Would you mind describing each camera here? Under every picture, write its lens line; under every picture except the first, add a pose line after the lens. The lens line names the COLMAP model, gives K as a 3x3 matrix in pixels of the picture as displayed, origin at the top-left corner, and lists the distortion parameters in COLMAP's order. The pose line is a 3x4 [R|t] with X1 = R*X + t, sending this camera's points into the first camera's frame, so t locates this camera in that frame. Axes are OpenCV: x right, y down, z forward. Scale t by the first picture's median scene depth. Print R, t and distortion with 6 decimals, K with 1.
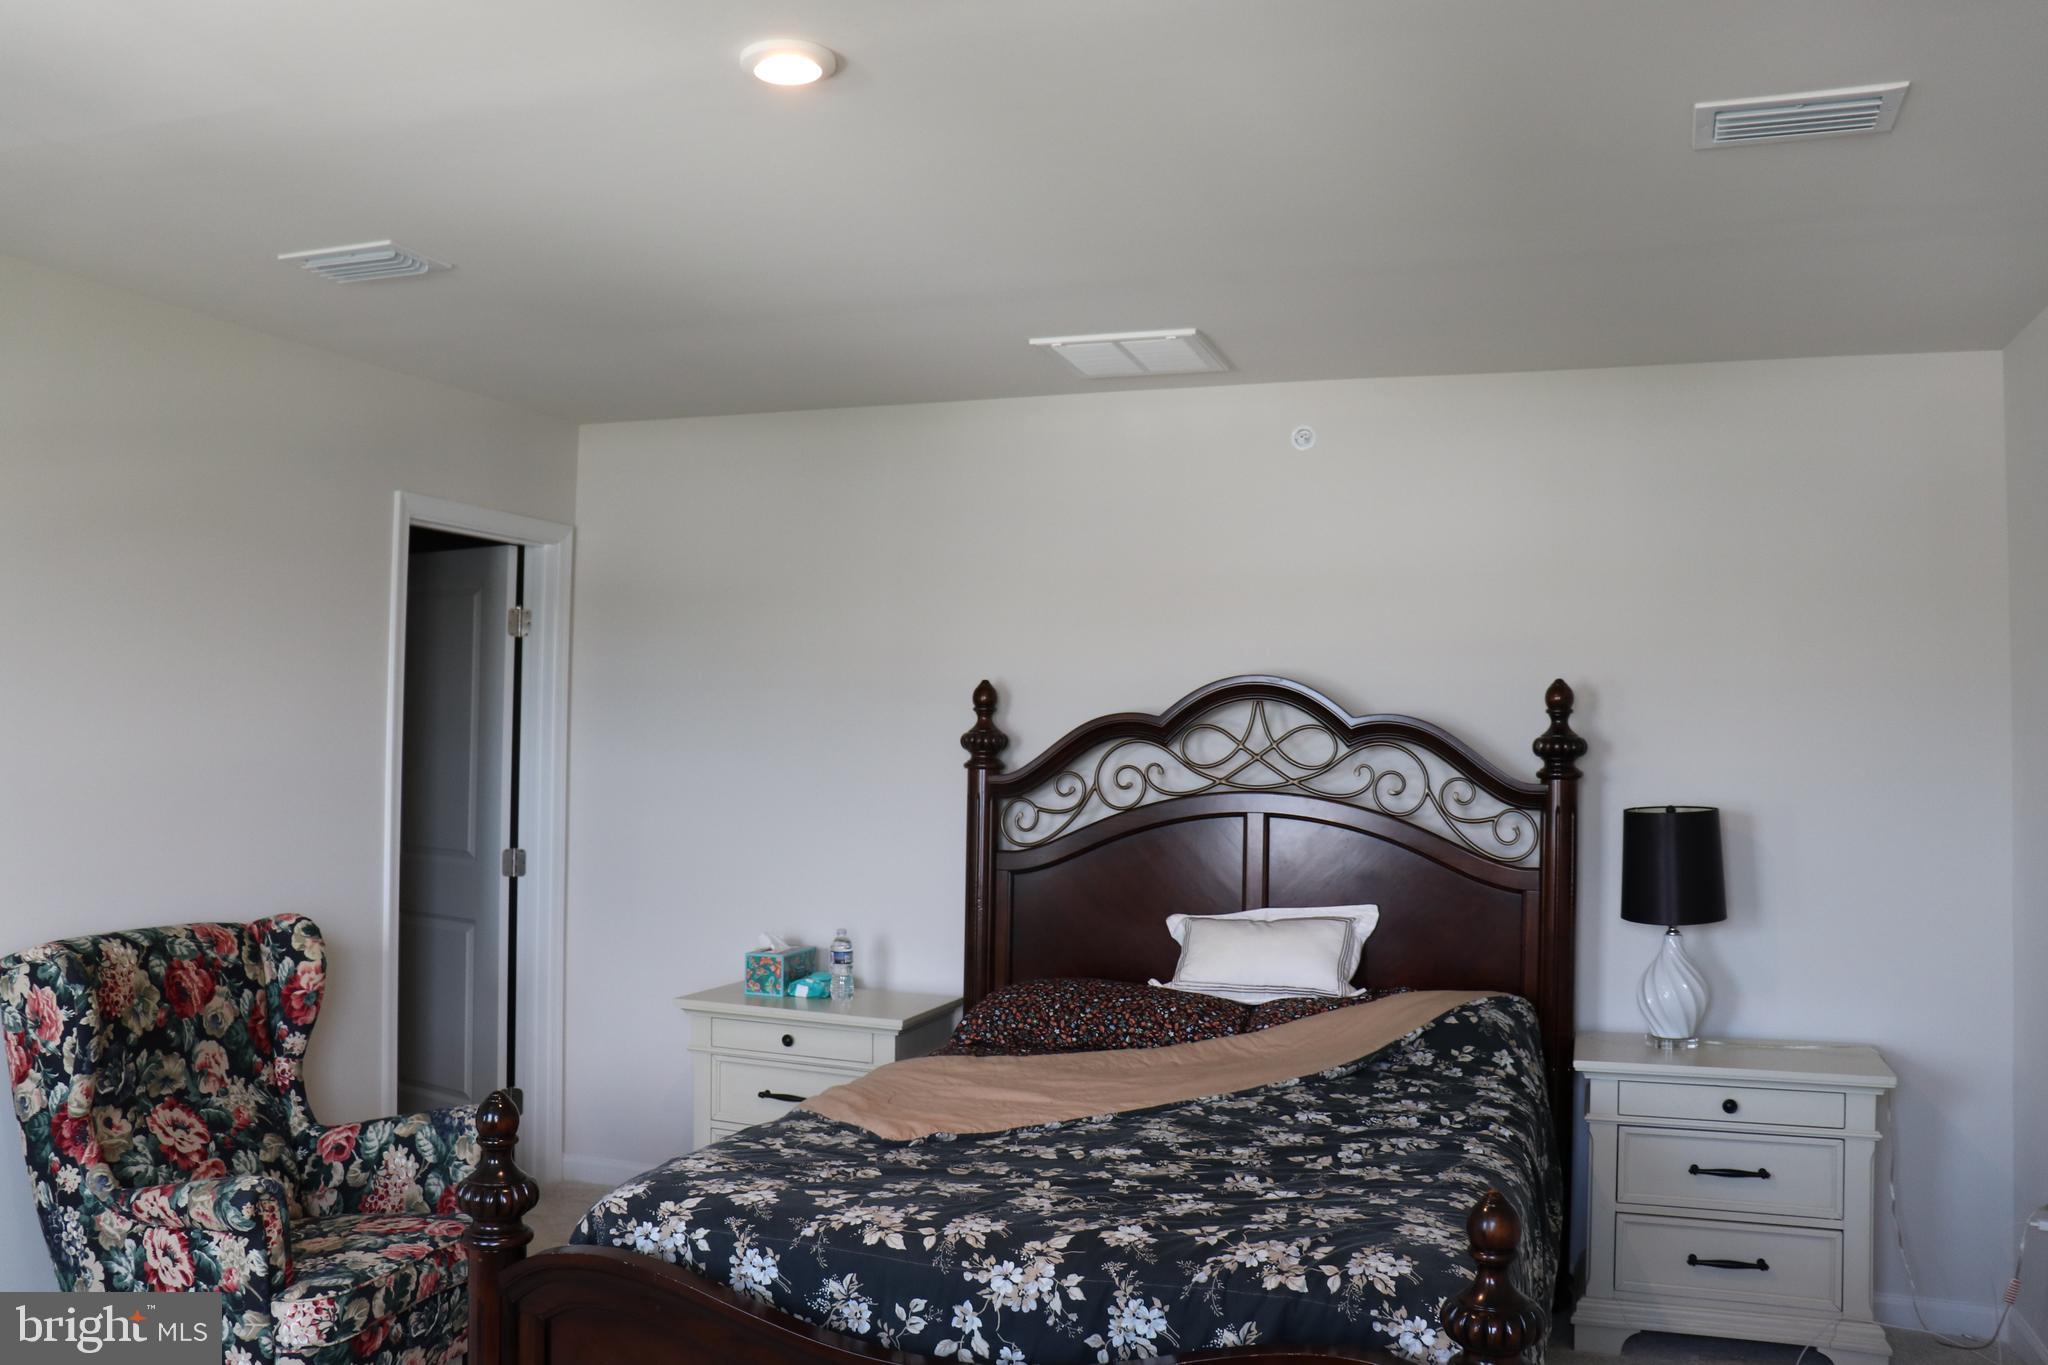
lens RADIAL K [[1689.2, 0, 1016.3], [0, 1689.2, 677.8], [0, 0, 1]] dist [-0.172850, 0.158046]
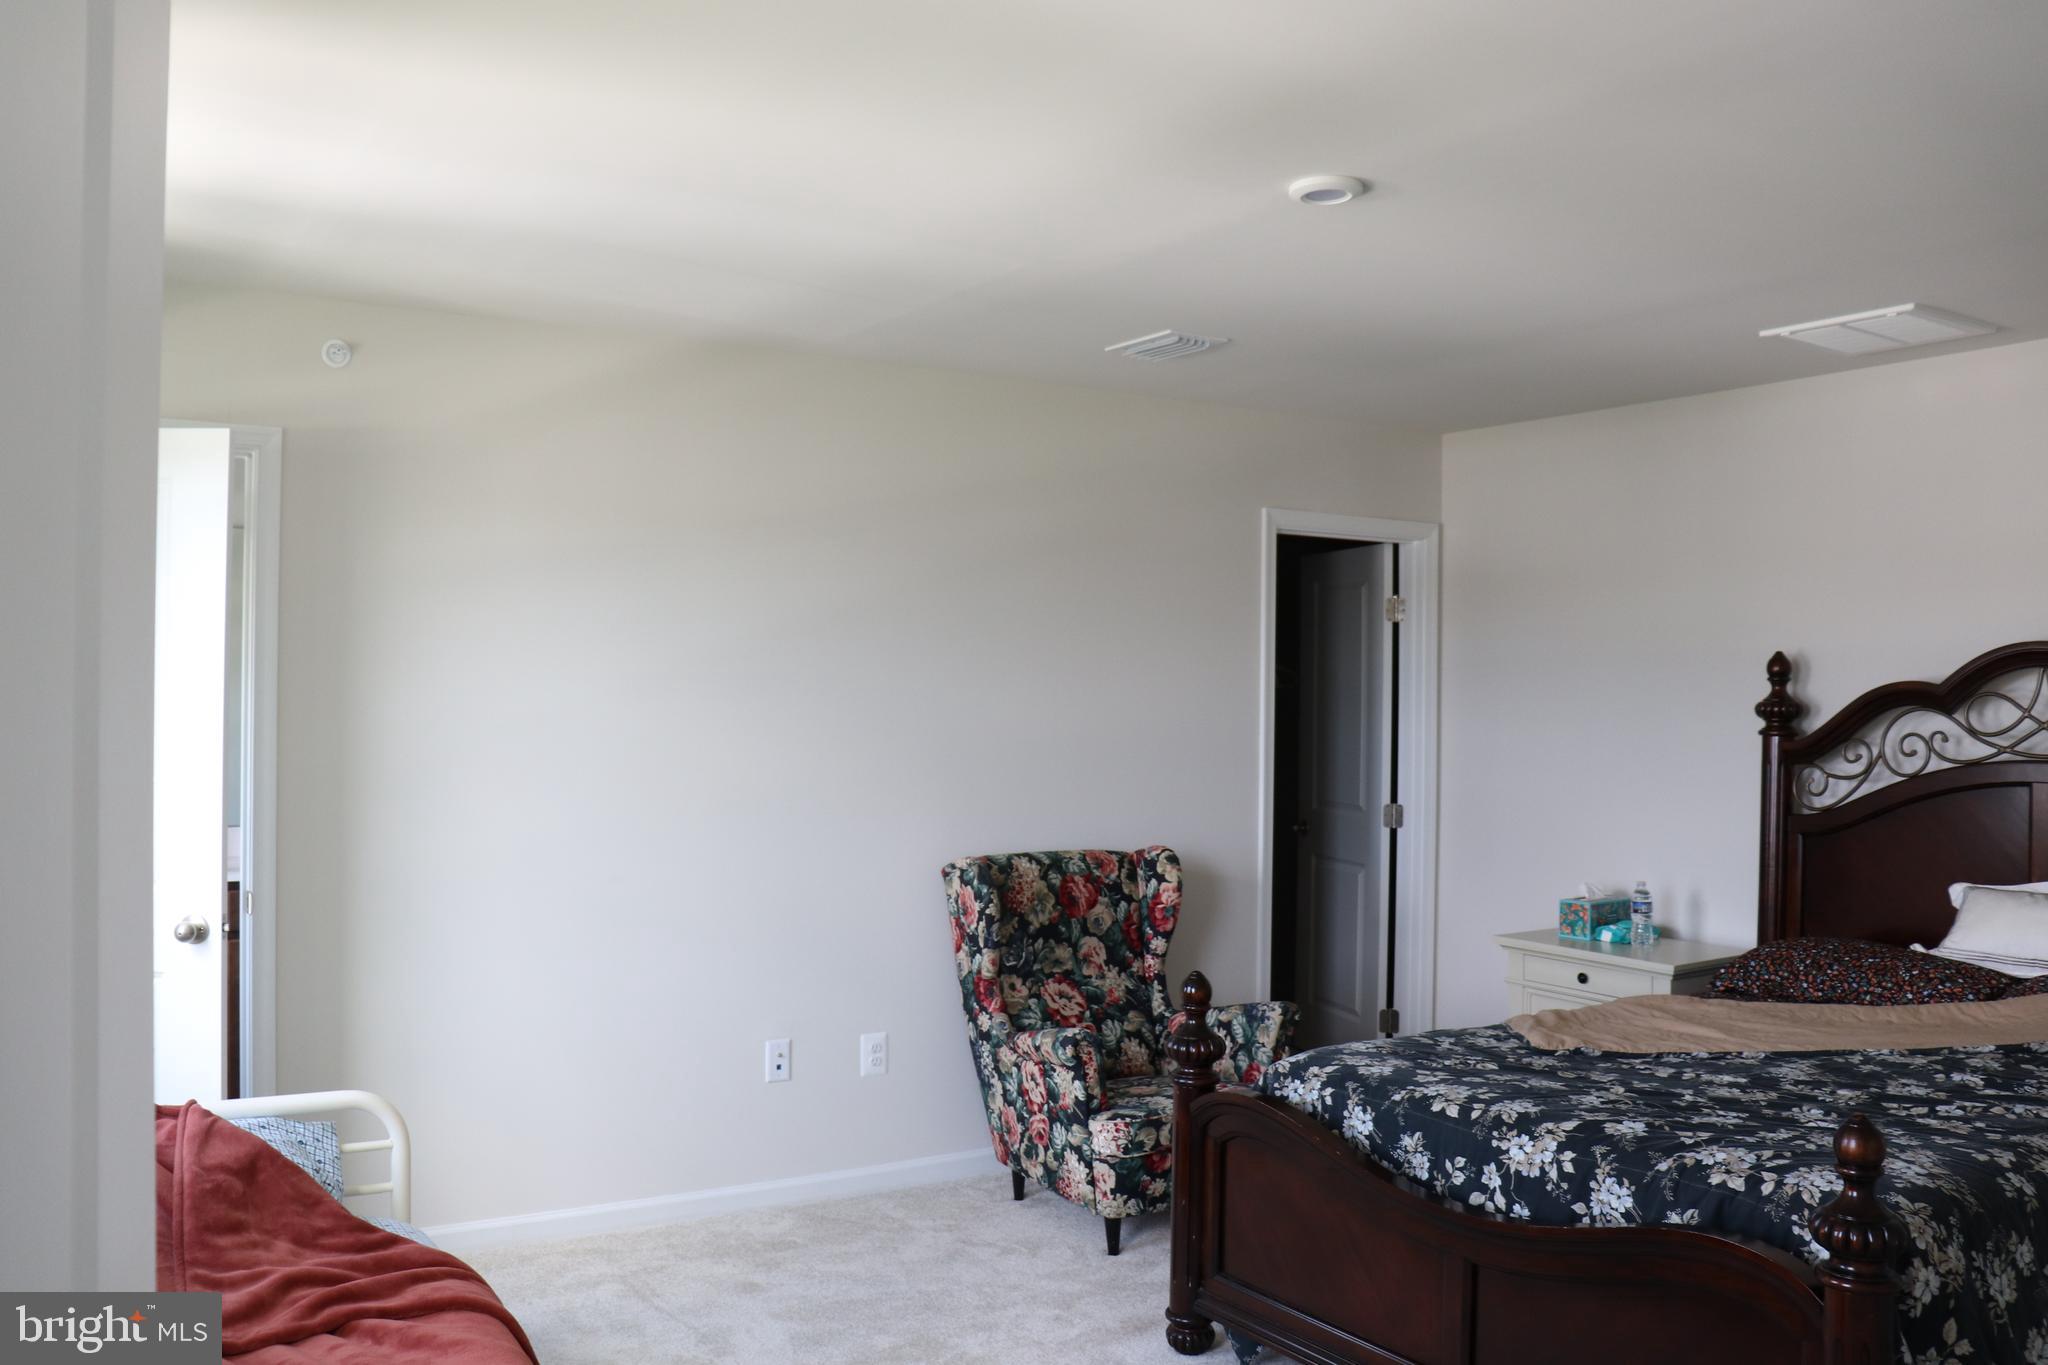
lens RADIAL K [[1689.2, 0, 1015.0], [0, 1689.2, 681.6], [0, 0, 1]] dist [-0.172850, 0.158046]
pose [[0.789251, -0.012097, -0.613951, 0.294674], [0.024387, 0.999635, 0.011655, -0.004272], [0.613586, -0.024171, 0.789258, -0.121000]]
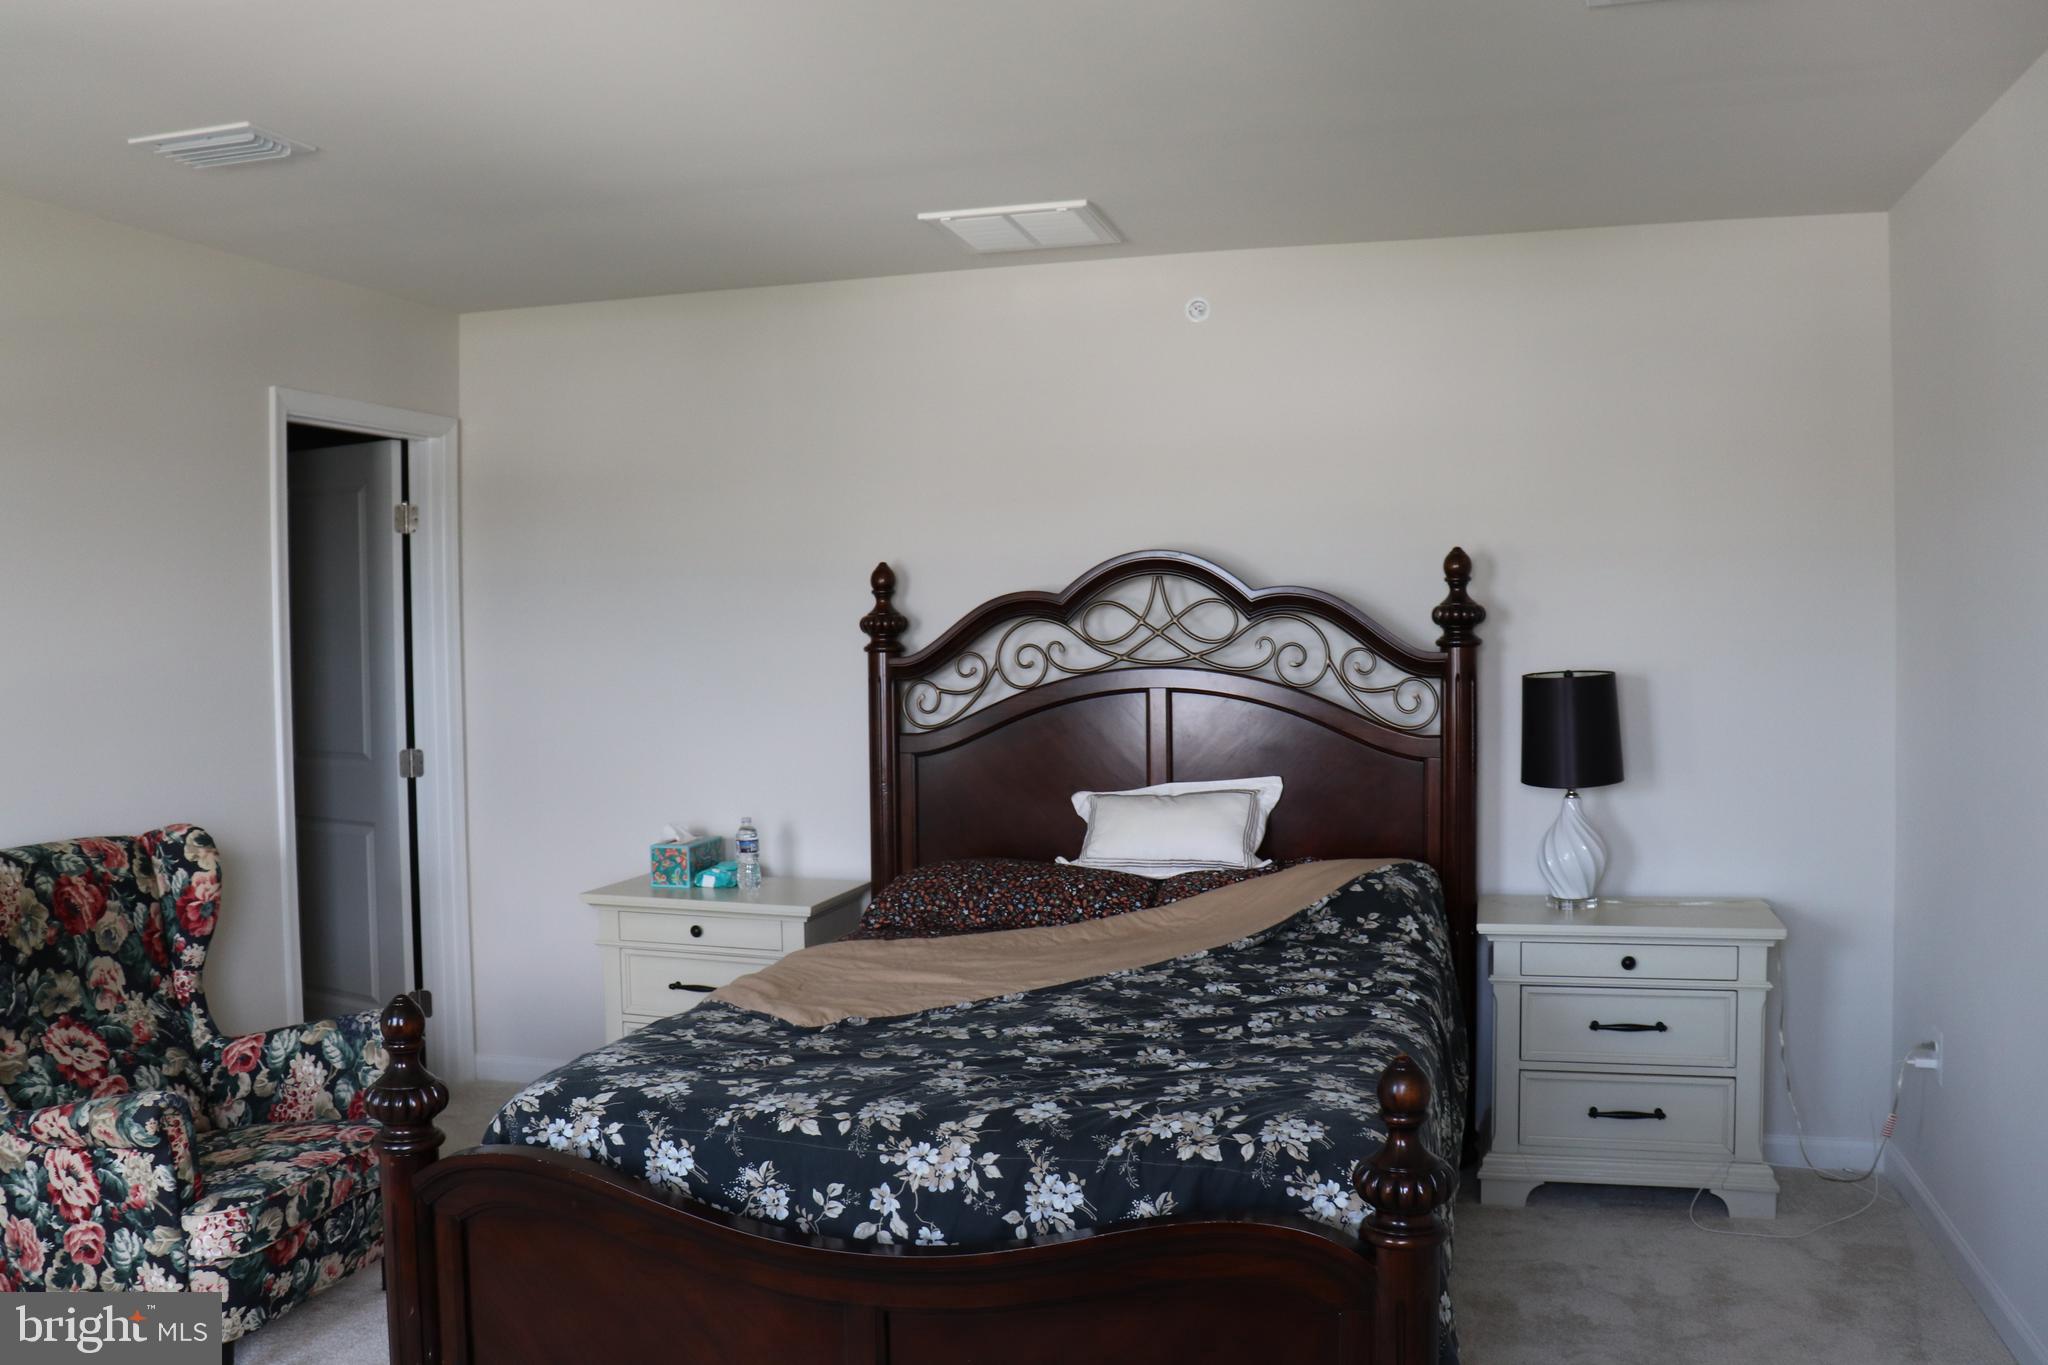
lens RADIAL K [[1689.2, 0, 1014.2], [0, 1689.2, 675.3], [0, 0, 1]] dist [-0.172850, 0.158046]
pose [[0.997943, -0.030620, 0.056324, 0.000994], [0.026713, 0.997269, 0.068861, 0.001669], [-0.058278, -0.067215, 0.996035, 0.007917]]
